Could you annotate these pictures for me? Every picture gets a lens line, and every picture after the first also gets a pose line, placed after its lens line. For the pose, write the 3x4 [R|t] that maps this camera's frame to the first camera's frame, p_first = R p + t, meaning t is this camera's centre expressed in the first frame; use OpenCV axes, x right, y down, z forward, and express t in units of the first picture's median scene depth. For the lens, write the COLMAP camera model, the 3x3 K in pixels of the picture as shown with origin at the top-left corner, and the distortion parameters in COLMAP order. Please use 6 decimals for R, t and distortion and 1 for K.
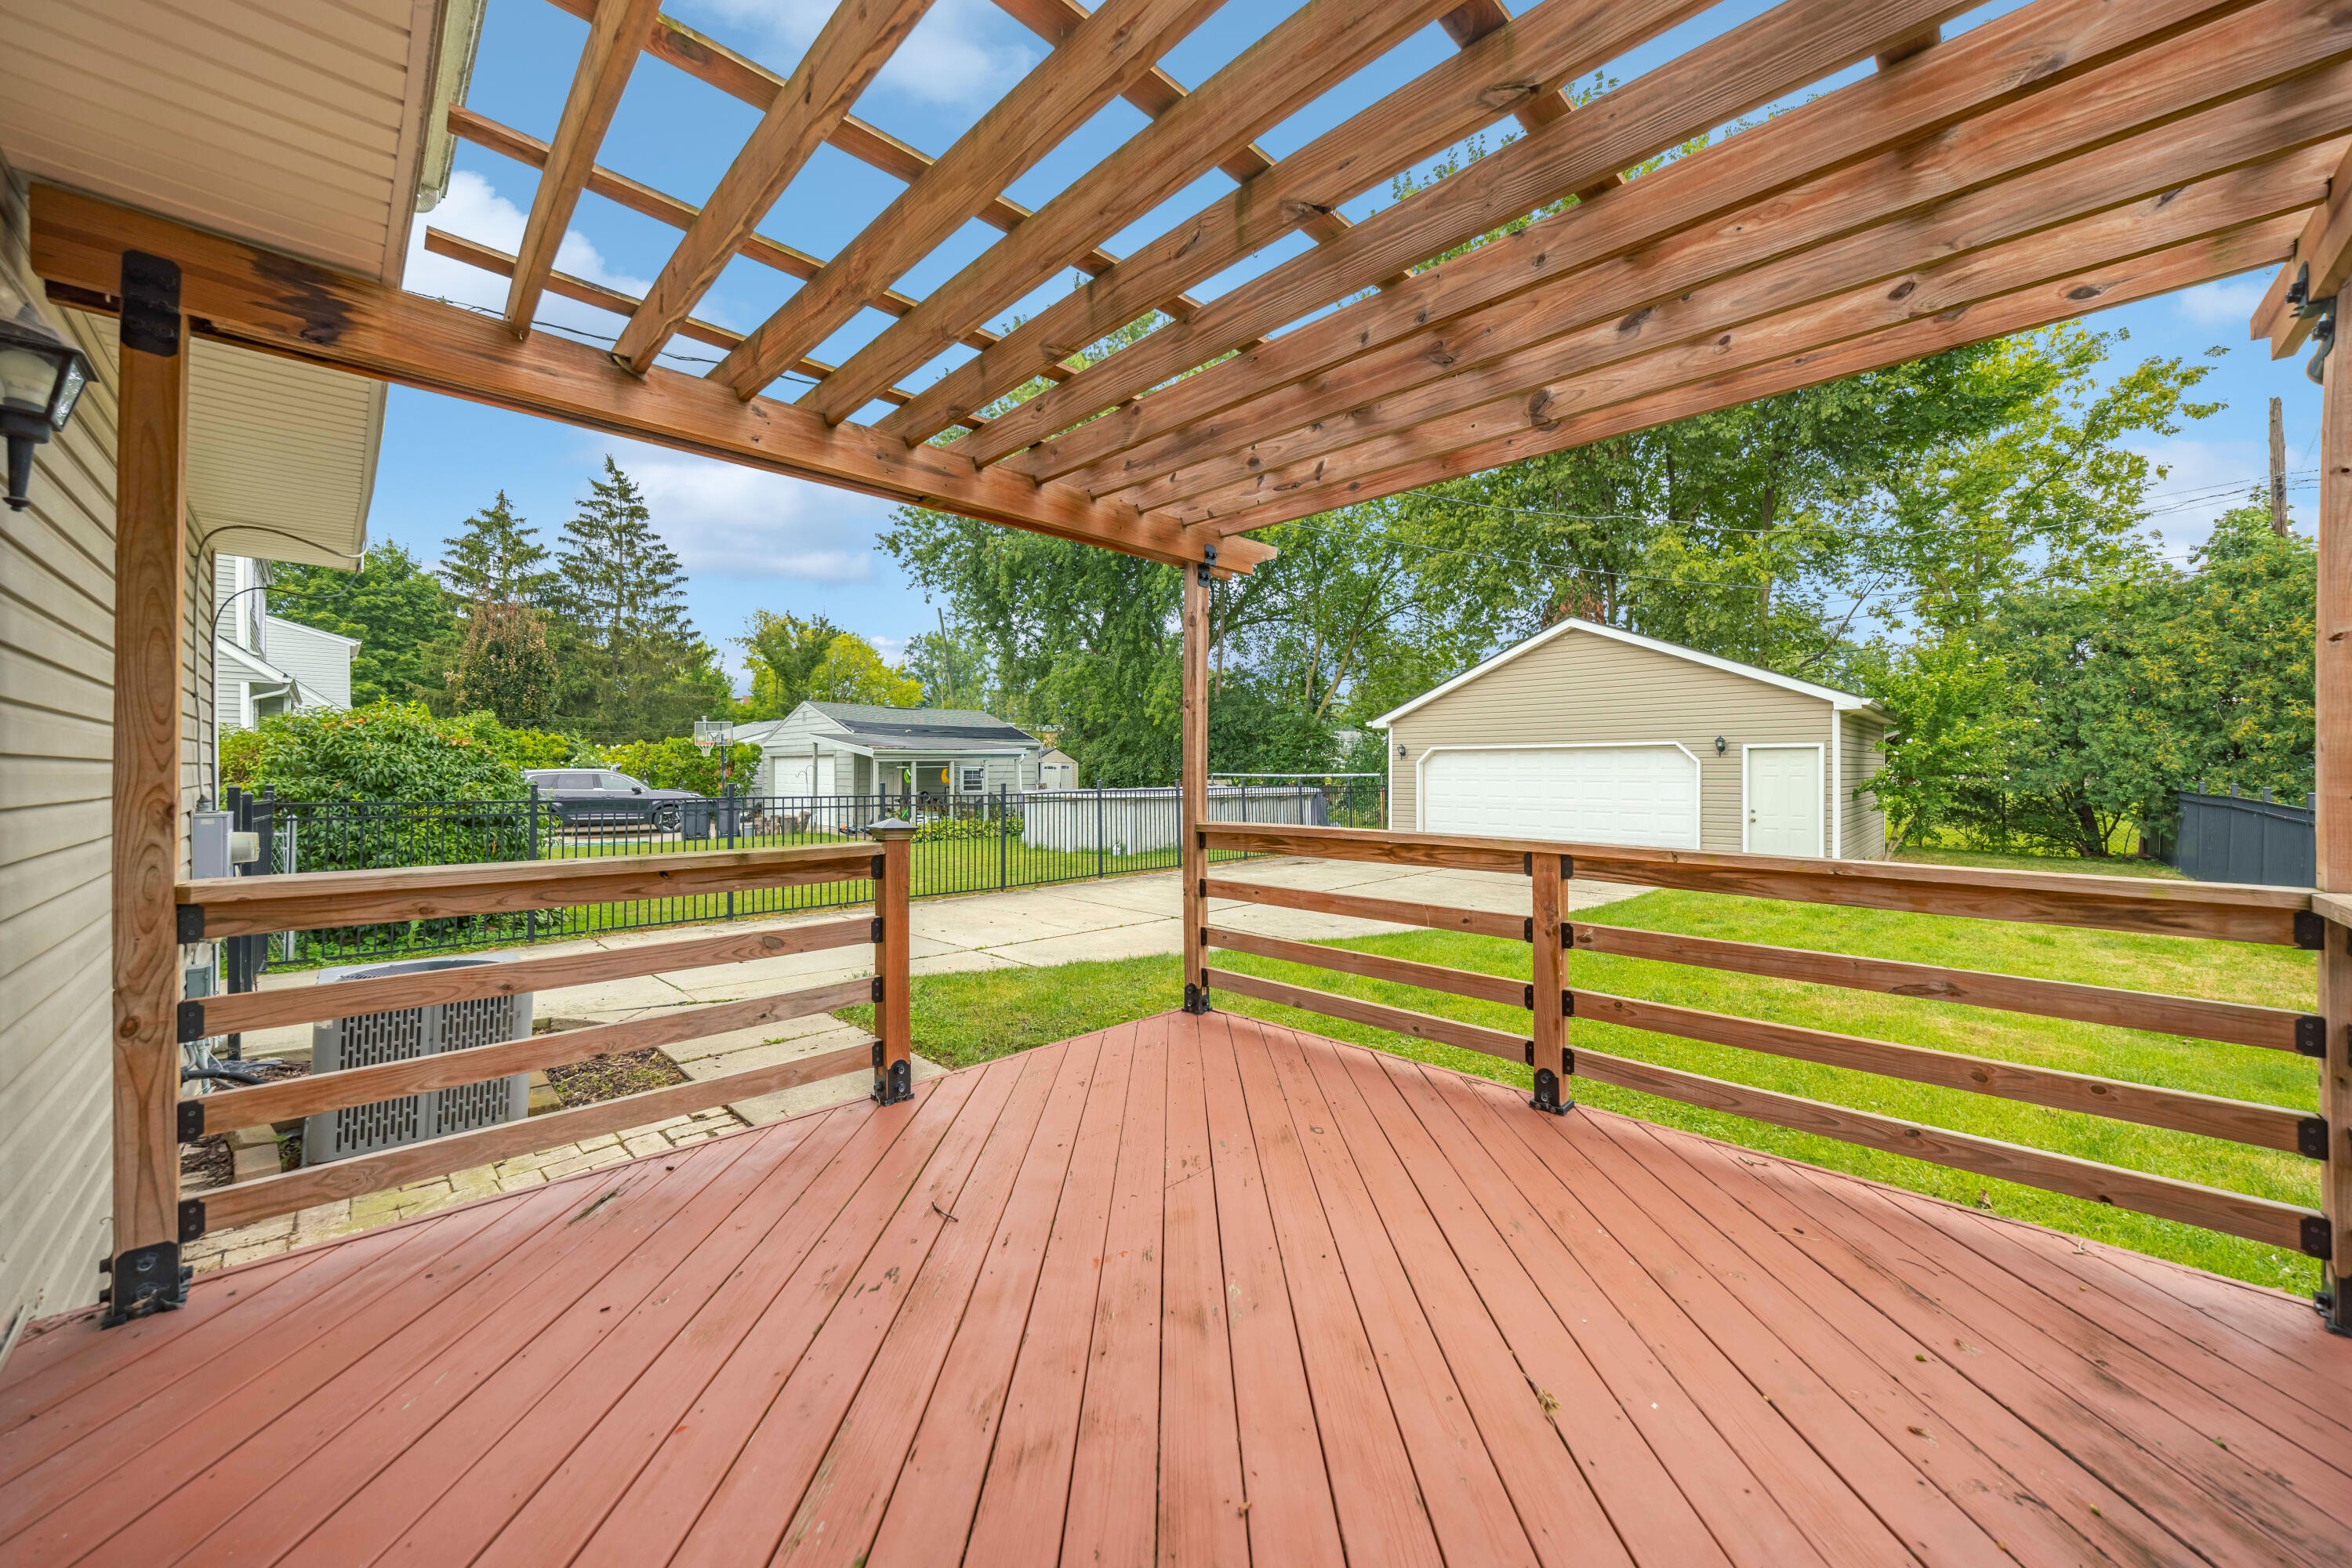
lens RADIAL K [[858.8, 0, 1167.6], [0, 858.8, 771.2], [0, 0, 1]] dist [-0.005617, -0.000835]
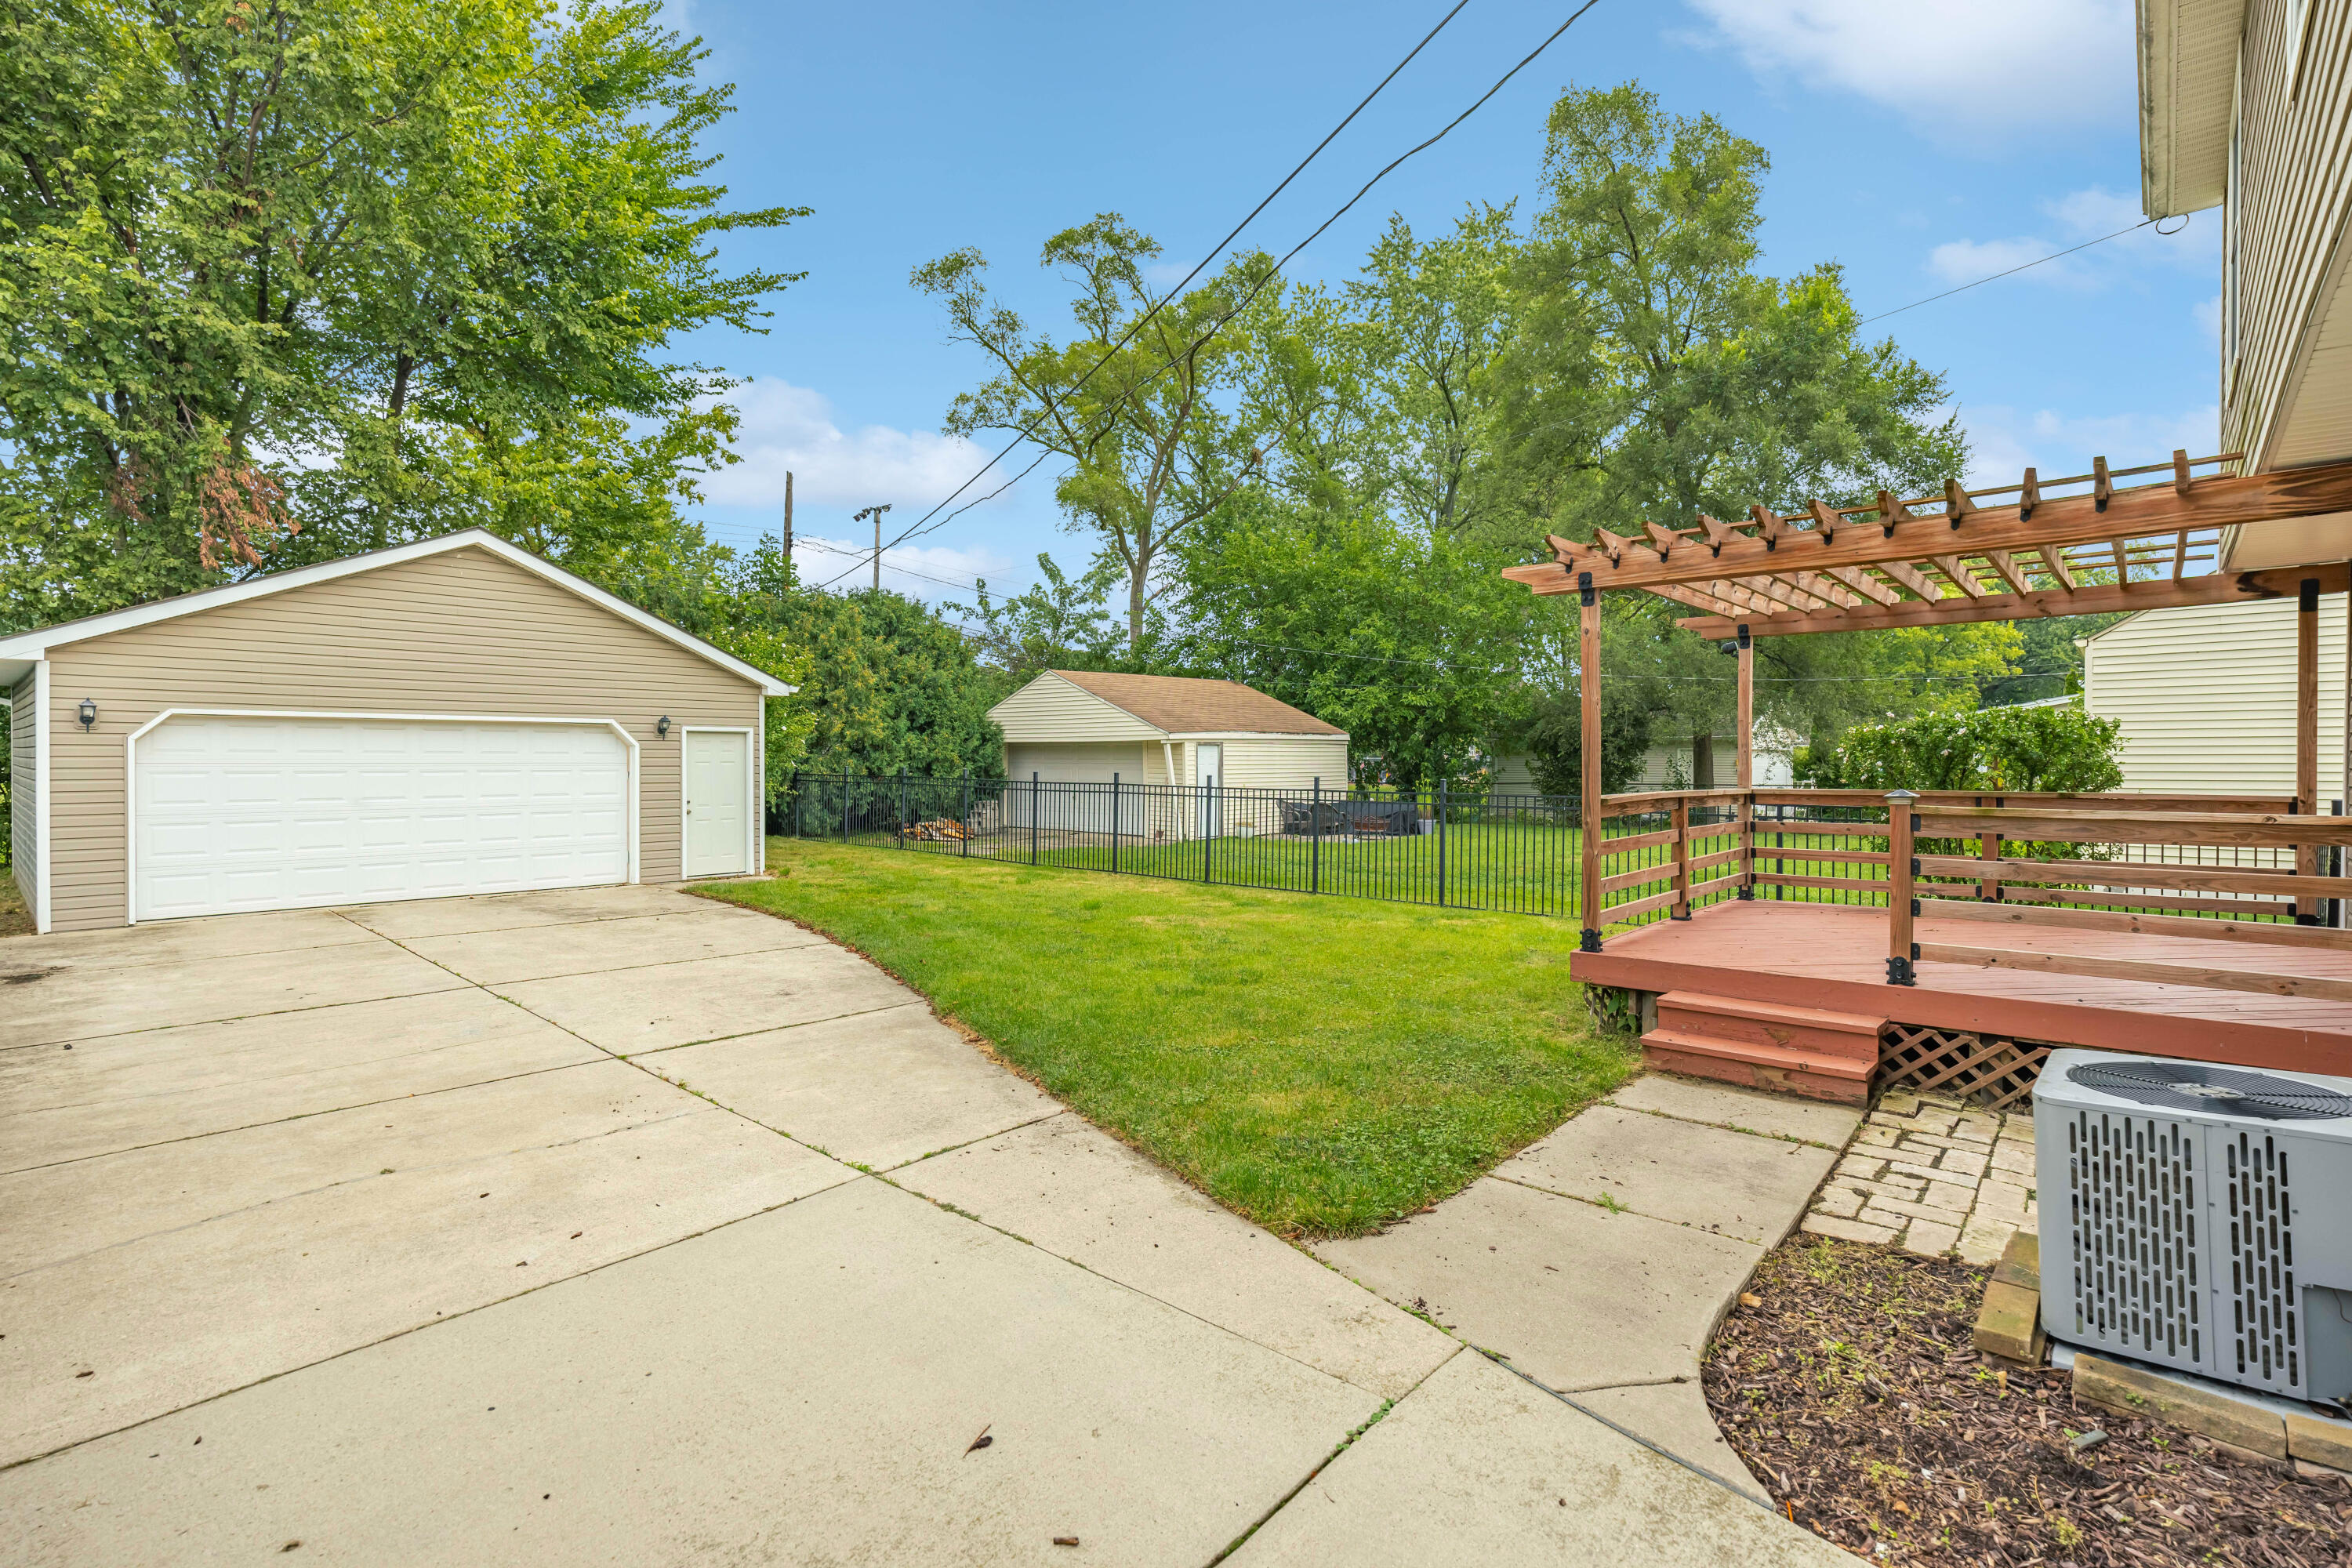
lens RADIAL K [[1115.0, 0, 1189.4], [0, 1115.0, 764.0], [0, 0, 1]] dist [0.010109, -0.000882]
pose [[-0.084018, -0.005929, 0.996447, -0.321820], [-0.001154, 0.999982, 0.005853, -0.000044], [-0.996464, -0.000658, -0.084023, 0.360019]]
